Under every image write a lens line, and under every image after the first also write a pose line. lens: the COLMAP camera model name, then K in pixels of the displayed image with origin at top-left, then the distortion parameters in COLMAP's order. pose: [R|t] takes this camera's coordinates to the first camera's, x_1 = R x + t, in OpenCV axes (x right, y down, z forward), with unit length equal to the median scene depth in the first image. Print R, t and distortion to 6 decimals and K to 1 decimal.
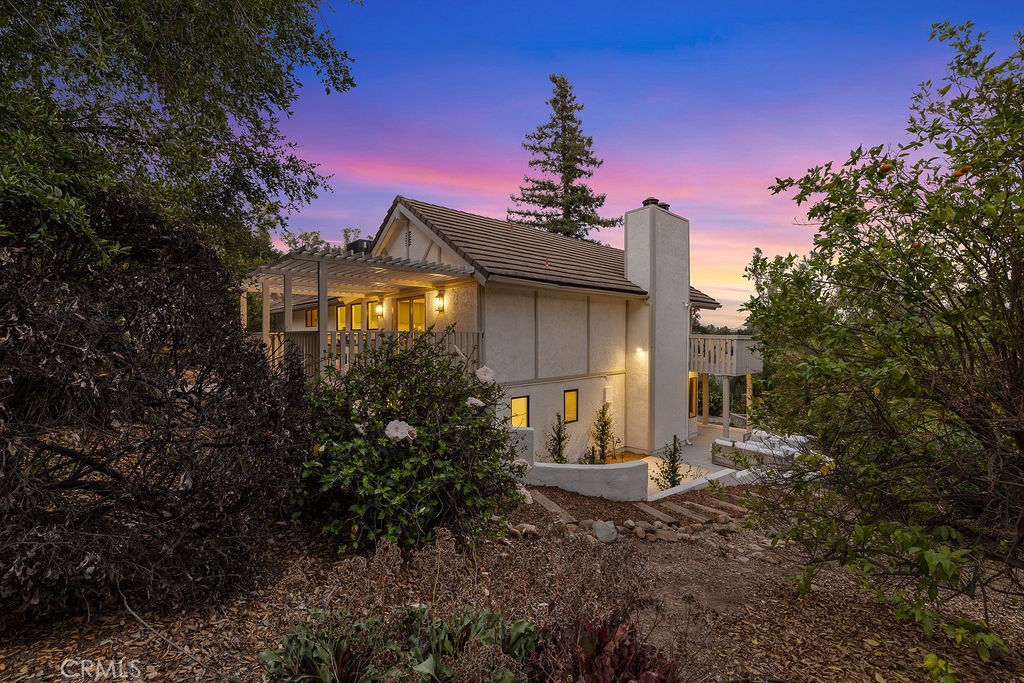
lens RADIAL K [[422.5, 0, 511.9], [0, 422.5, 341.8], [0, 0, 1]] dist [0.003065, 0.000272]
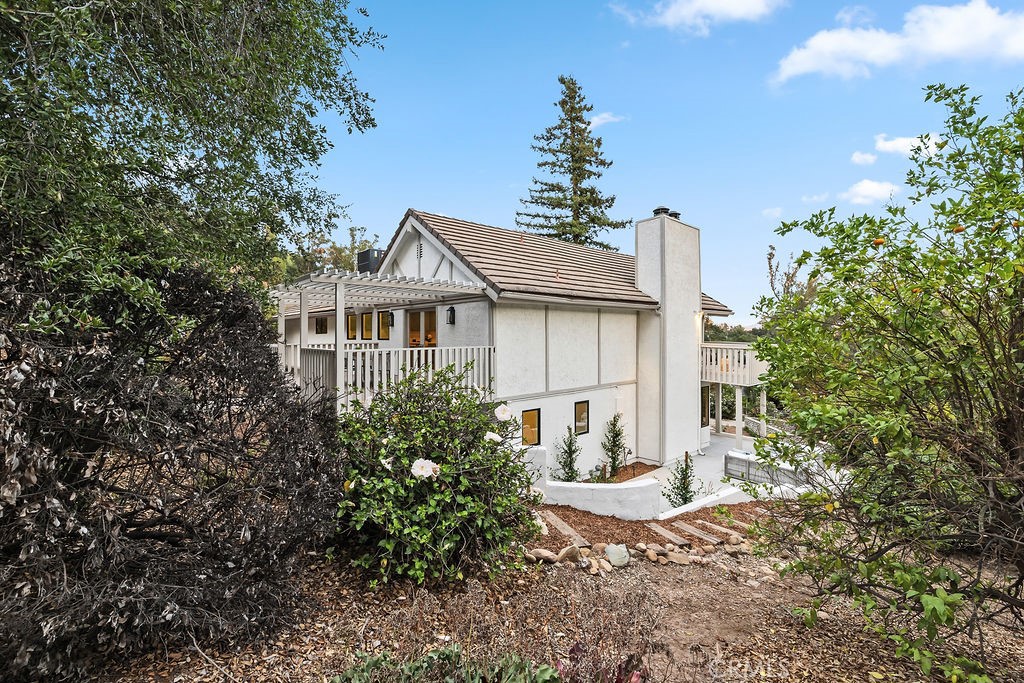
lens RADIAL K [[430.7, 0, 511.6], [0, 430.7, 337.1], [0, 0, 1]] dist [0.002305, 0.000892]
pose [[0.999825, -0.001908, -0.018611, -0.019109], [0.001743, 0.999959, -0.008928, -0.085620], [0.018627, 0.008894, 0.999787, -0.064650]]
